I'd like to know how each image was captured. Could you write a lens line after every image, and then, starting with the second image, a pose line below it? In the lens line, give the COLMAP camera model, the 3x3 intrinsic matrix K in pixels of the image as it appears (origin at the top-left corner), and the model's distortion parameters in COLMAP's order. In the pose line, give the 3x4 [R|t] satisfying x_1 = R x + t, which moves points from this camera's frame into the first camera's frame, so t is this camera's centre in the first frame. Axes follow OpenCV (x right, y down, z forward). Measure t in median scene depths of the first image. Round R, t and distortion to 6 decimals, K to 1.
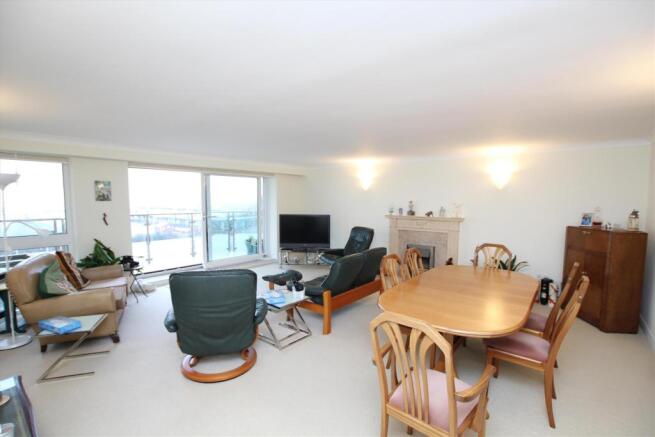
lens RADIAL K [[302.5, 0, 329.7], [0, 302.5, 218.7], [0, 0, 1]] dist [-0.027510, 0.000125]
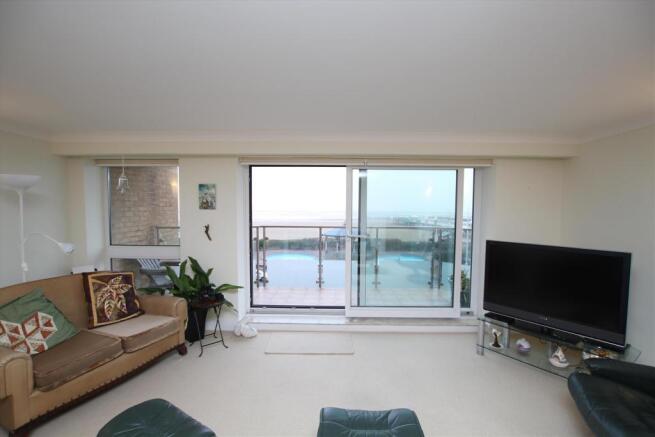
lens RADIAL K [[302.5, 0, 331.4], [0, 302.5, 221.8], [0, 0, 1]] dist [-0.027510, 0.000125]
pose [[0.622315, 0.035030, -0.781982, 0.052297], [-0.052758, 0.998604, 0.002748, -0.033594], [0.780987, 0.039546, 0.623294, 0.556052]]
